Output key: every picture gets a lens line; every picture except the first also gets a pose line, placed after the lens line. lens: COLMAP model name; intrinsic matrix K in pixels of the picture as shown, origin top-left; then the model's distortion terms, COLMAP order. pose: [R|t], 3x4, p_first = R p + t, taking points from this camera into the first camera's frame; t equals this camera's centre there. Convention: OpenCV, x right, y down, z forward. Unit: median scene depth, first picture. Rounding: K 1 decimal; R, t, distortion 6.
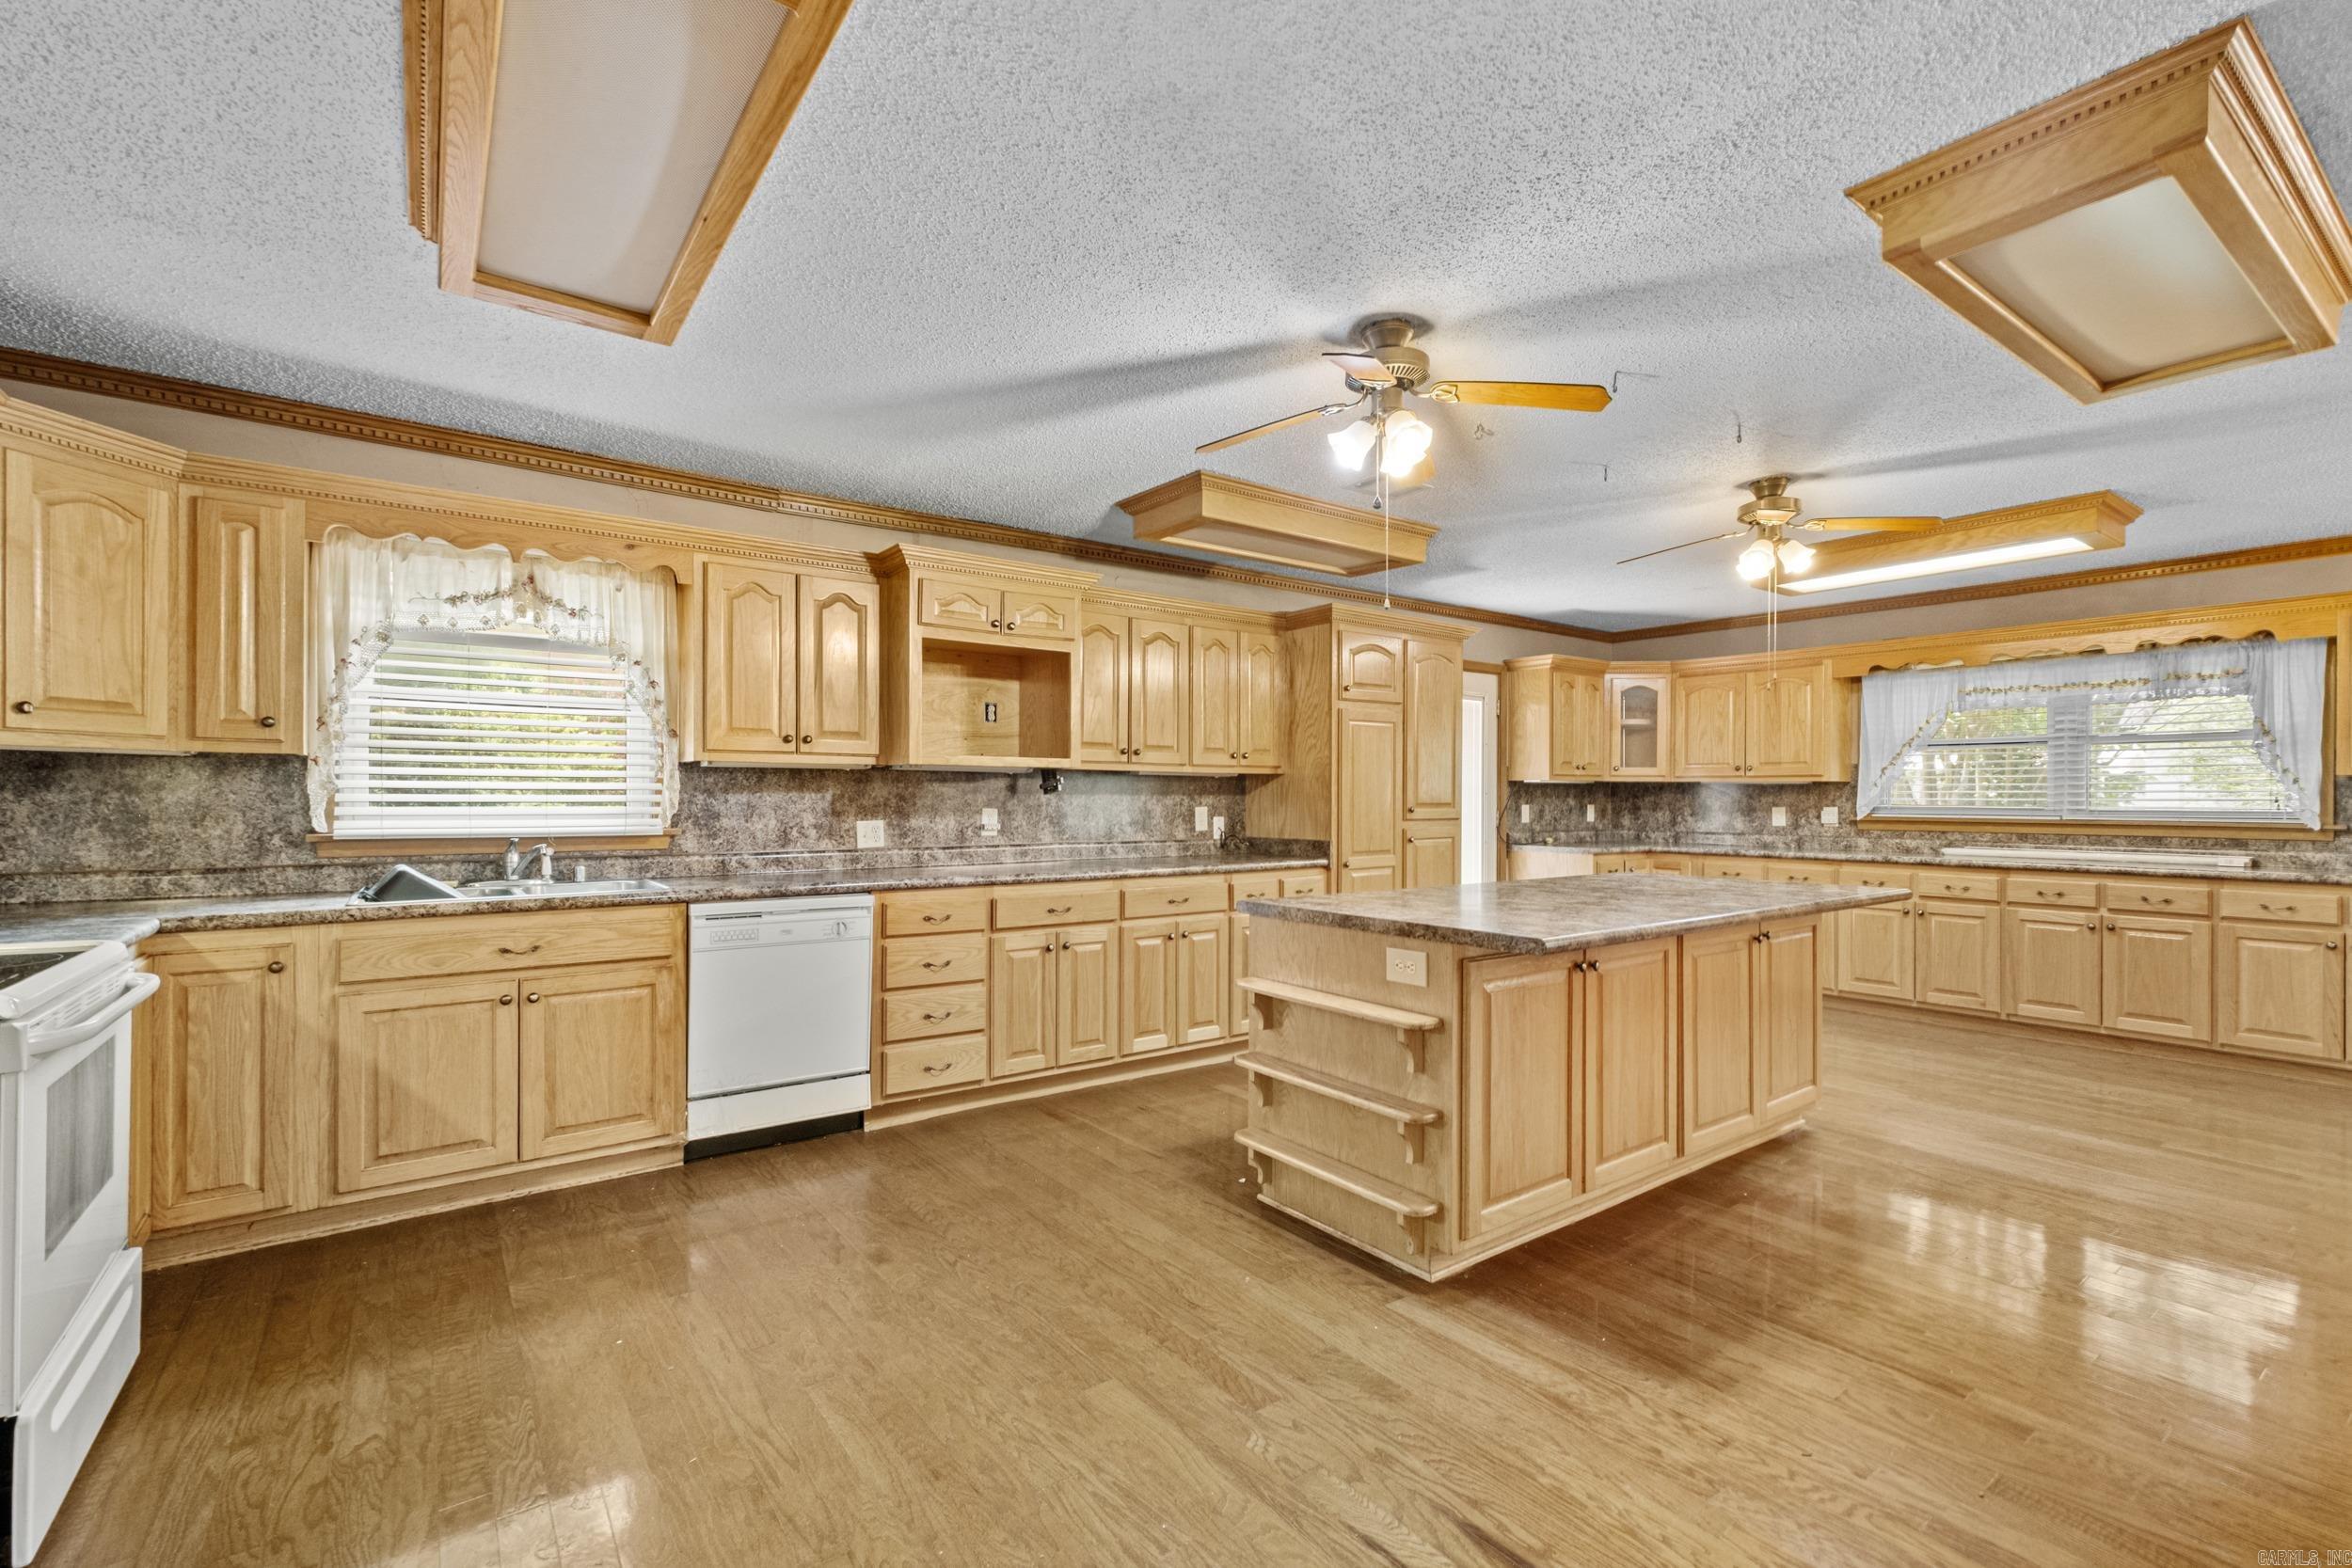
lens RADIAL K [[1016.8, 0, 1155.6], [0, 1016.8, 799.9], [0, 0, 1]] dist [0.005445, 0.001616]
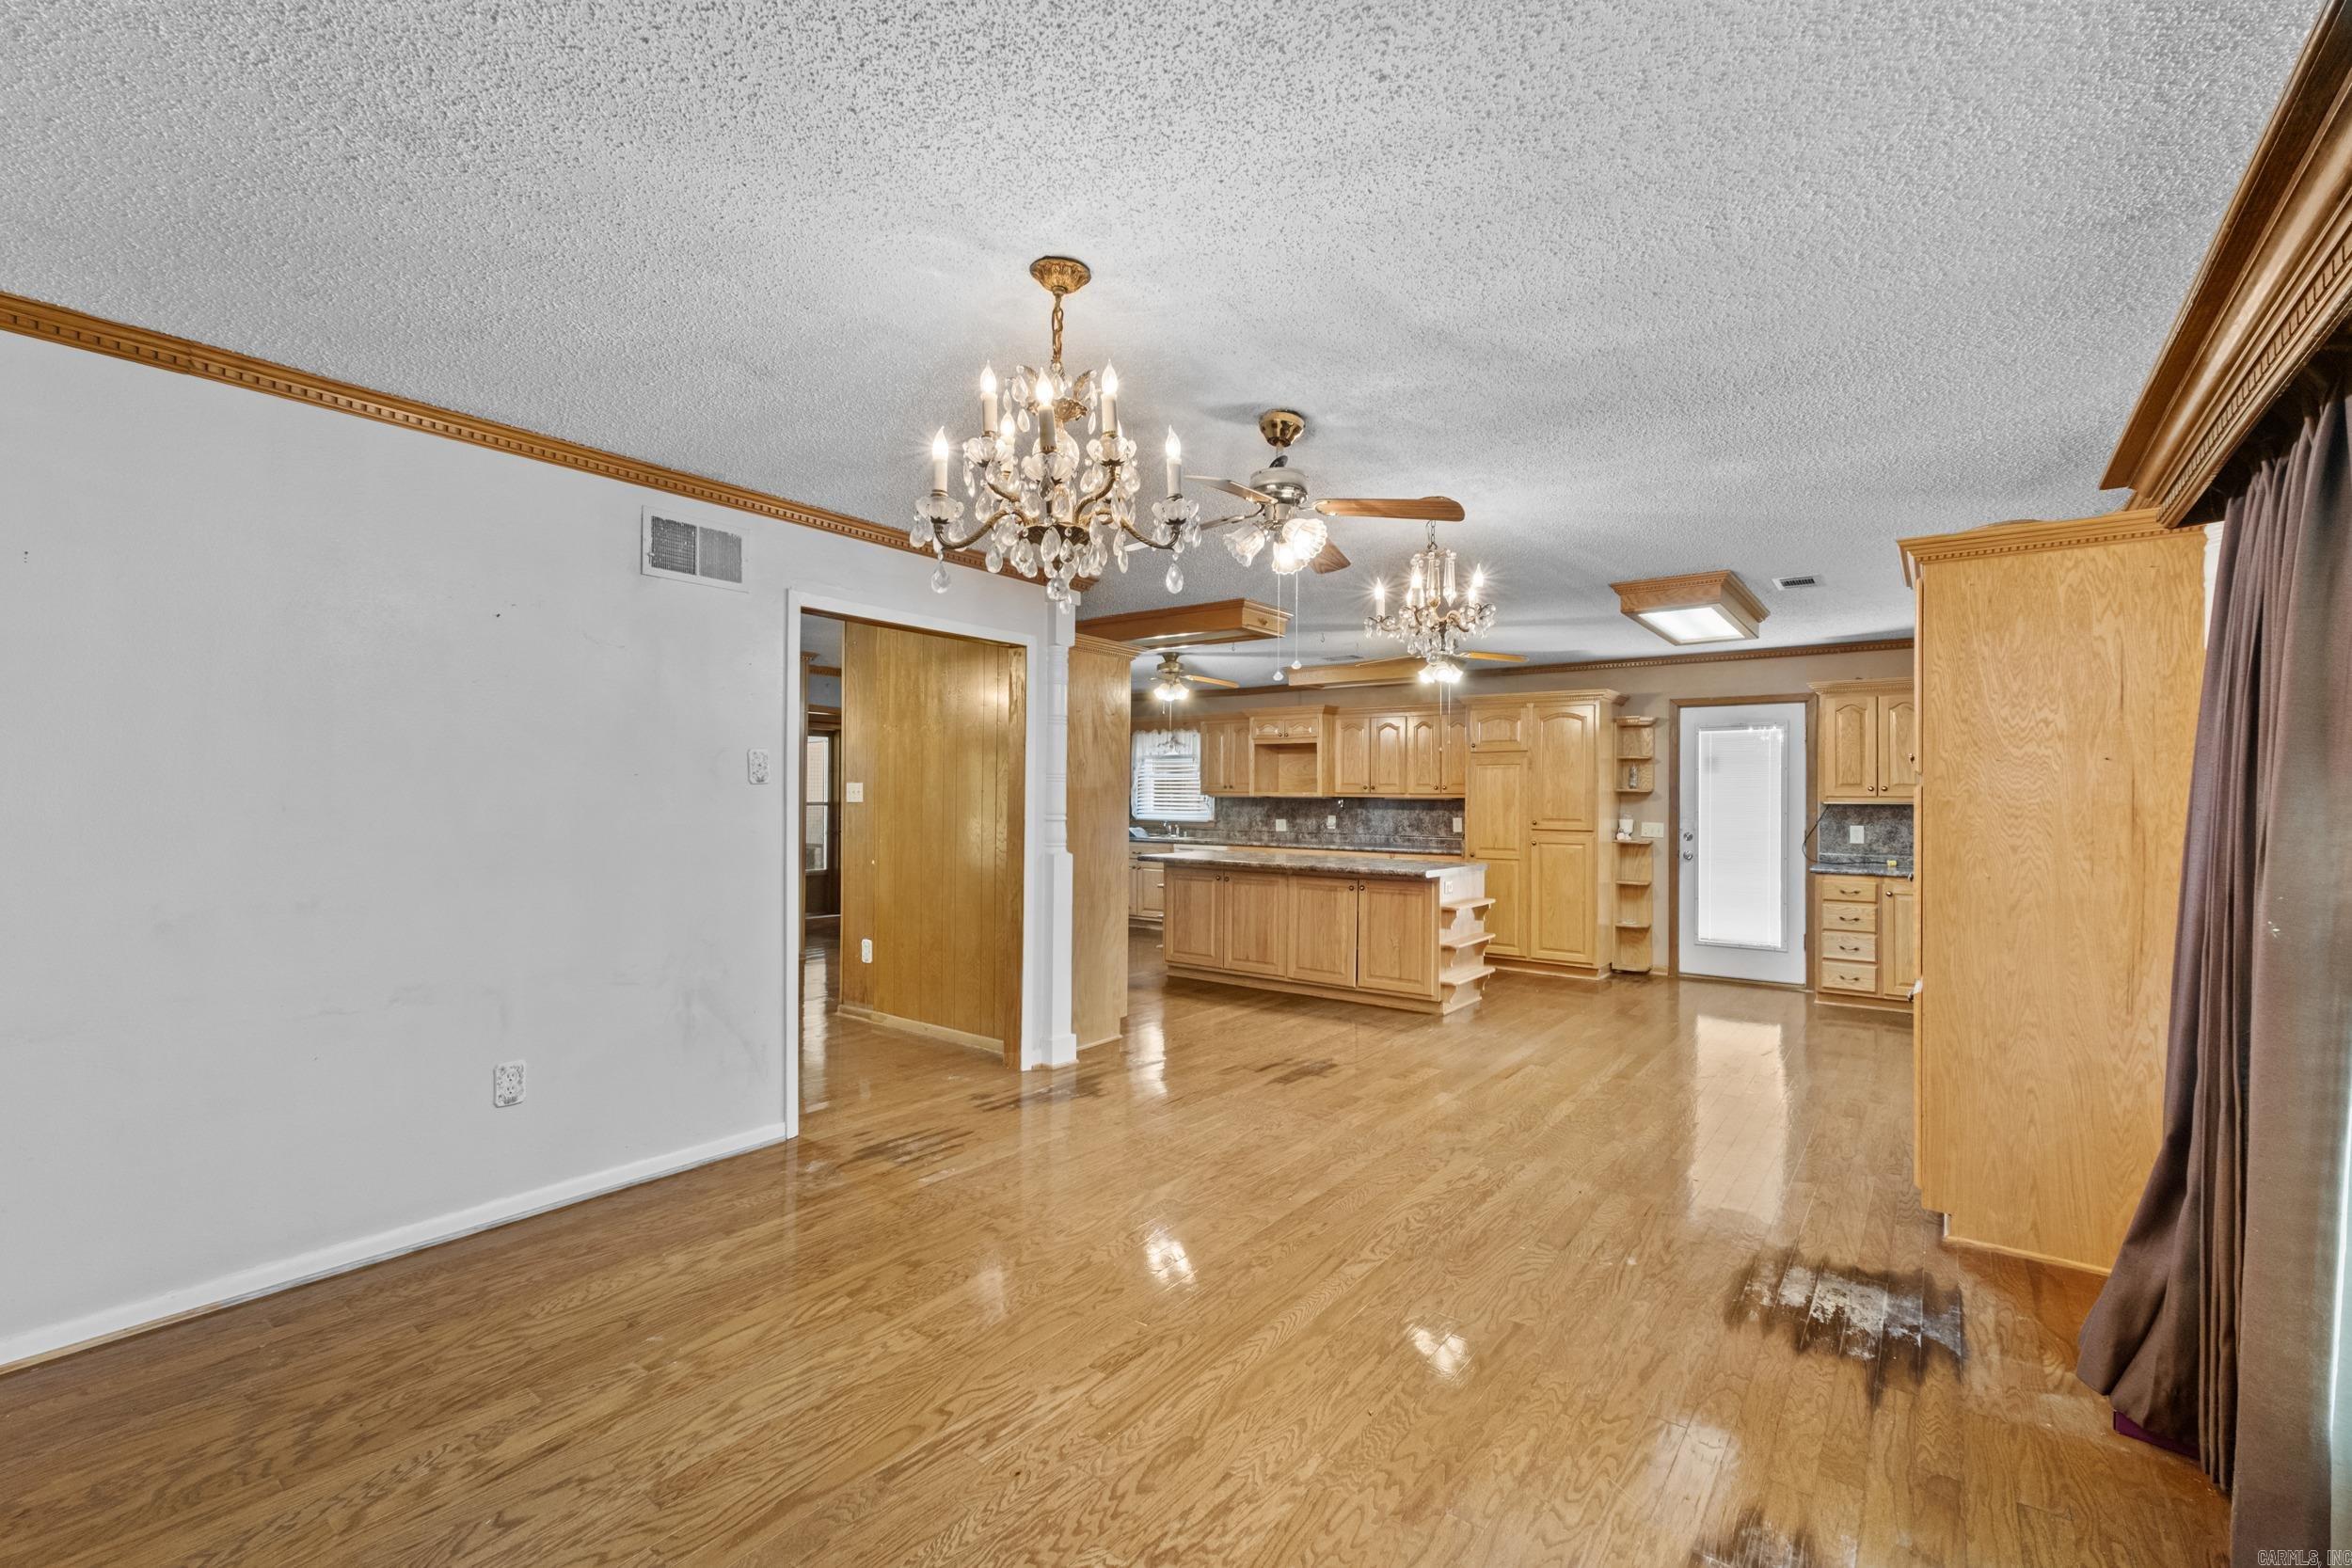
lens RADIAL K [[1016.8, 0, 1184.6], [0, 1016.8, 795.8], [0, 0, 1]] dist [0.005445, 0.001616]
pose [[0.298333, -0.000589, -0.954462, 1.612034], [-0.010902, 0.999932, -0.004025, -0.018799], [0.954400, 0.011606, 0.298307, 0.082635]]
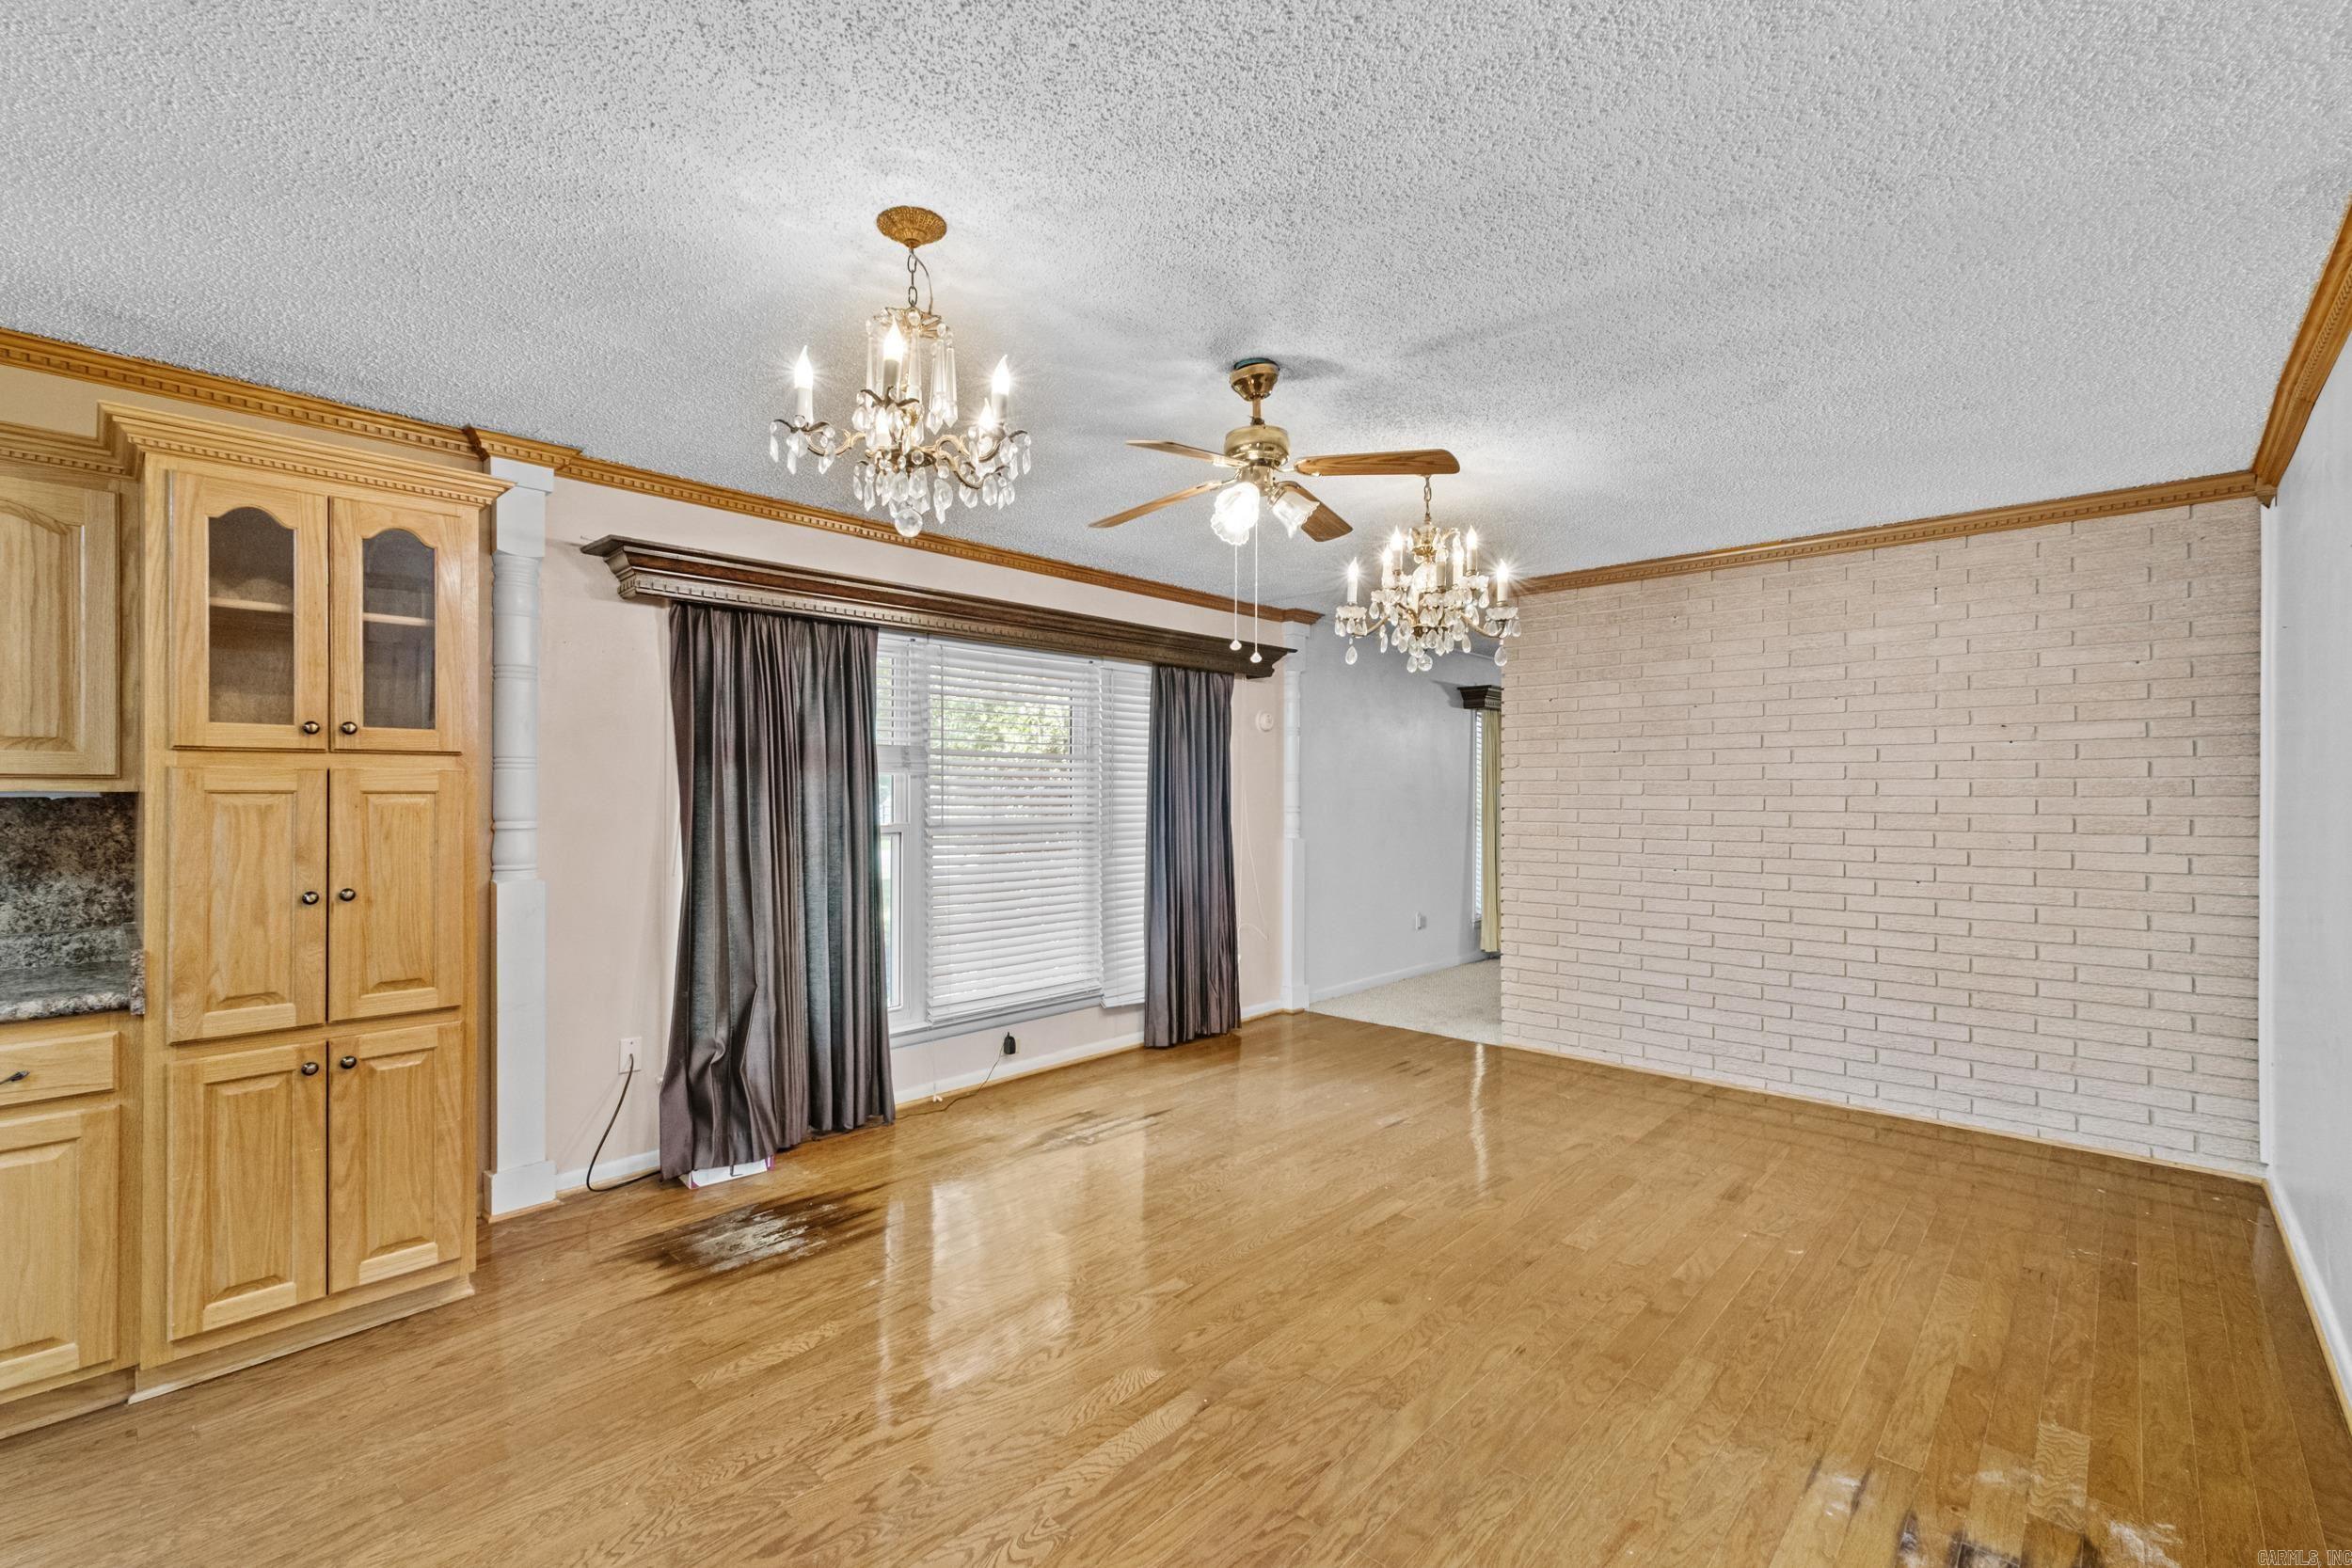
lens RADIAL K [[1016.8, 0, 1173.2], [0, 1016.8, 790.8], [0, 0, 1]] dist [0.005445, 0.001616]
pose [[-0.188719, 0.001165, 0.982030, 0.540408], [0.002342, 0.999997, -0.000736, -0.021098], [-0.982028, 0.002161, -0.188721, 0.455805]]
